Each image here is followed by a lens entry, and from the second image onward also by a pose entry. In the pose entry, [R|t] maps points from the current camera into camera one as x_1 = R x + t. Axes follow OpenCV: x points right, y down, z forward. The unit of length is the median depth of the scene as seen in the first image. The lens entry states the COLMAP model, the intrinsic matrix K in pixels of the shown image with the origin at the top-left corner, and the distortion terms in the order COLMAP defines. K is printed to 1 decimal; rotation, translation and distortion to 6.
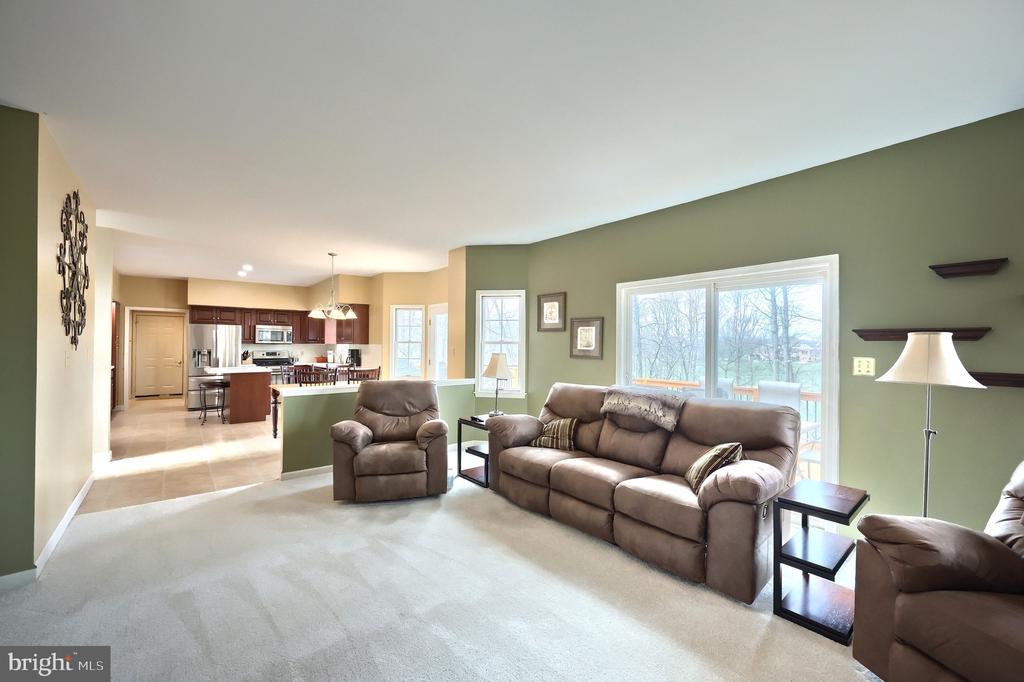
lens RADIAL K [[419.8, 0, 519.5], [0, 419.8, 345.9], [0, 0, 1]] dist [0.004056, 0.000358]
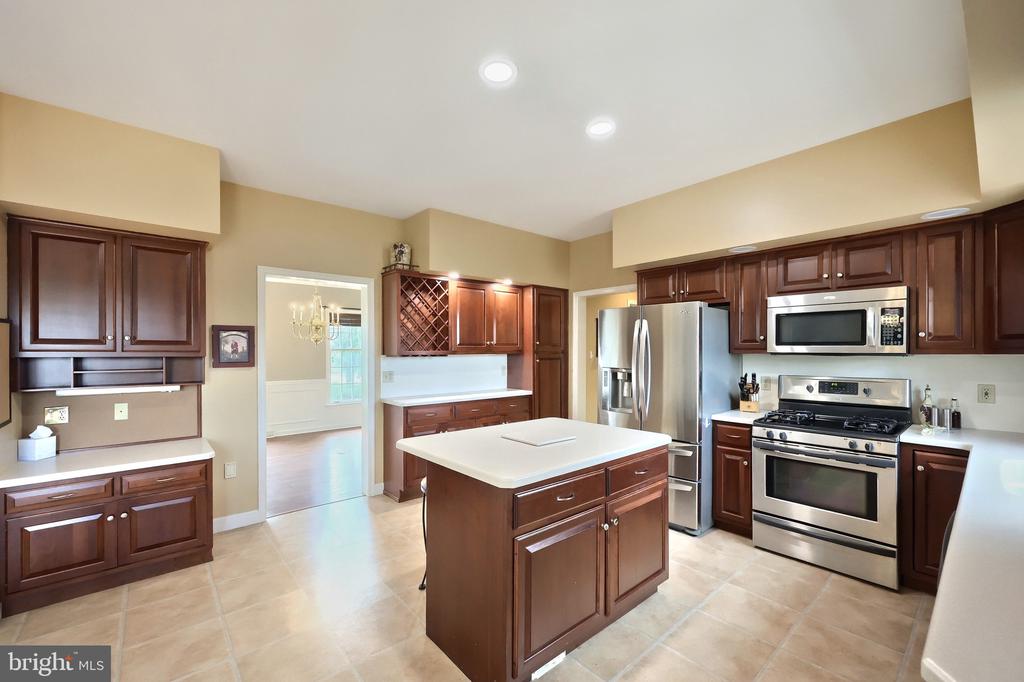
lens RADIAL K [[419.8, 0, 507.9], [0, 419.8, 350.0], [0, 0, 1]] dist [0.004056, 0.000358]
pose [[0.004192, -0.010938, -0.999931, -0.316035], [0.007040, 0.999916, -0.010908, -0.006543], [0.999966, -0.006994, 0.004269, 0.834668]]
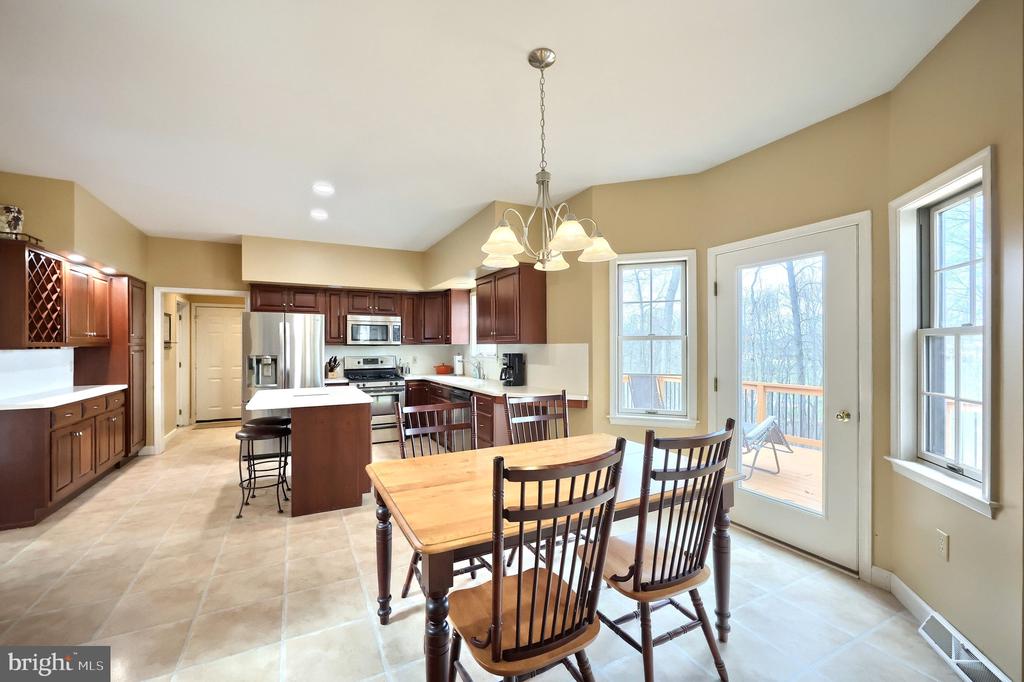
lens RADIAL K [[419.8, 0, 508.5], [0, 419.8, 341.7], [0, 0, 1]] dist [0.004056, 0.000358]
pose [[0.976612, -0.012815, -0.214626, -0.280365], [0.012111, 0.999916, -0.004592, -0.004750], [0.214667, 0.001885, 0.976685, 0.476028]]
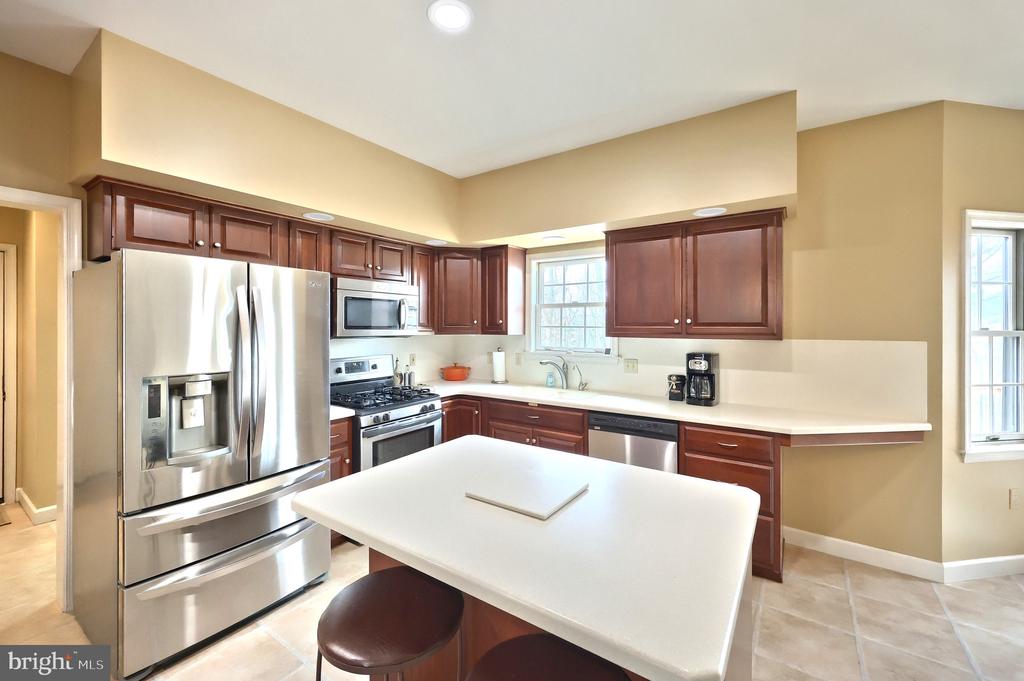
lens RADIAL K [[419.8, 0, 514.6], [0, 419.8, 326.3], [0, 0, 1]] dist [0.004056, 0.000358]
pose [[0.959746, -0.005498, 0.280817, -0.617455], [0.002790, 0.999946, 0.010043, -0.017565], [-0.280857, -0.008856, 0.959709, 0.704297]]
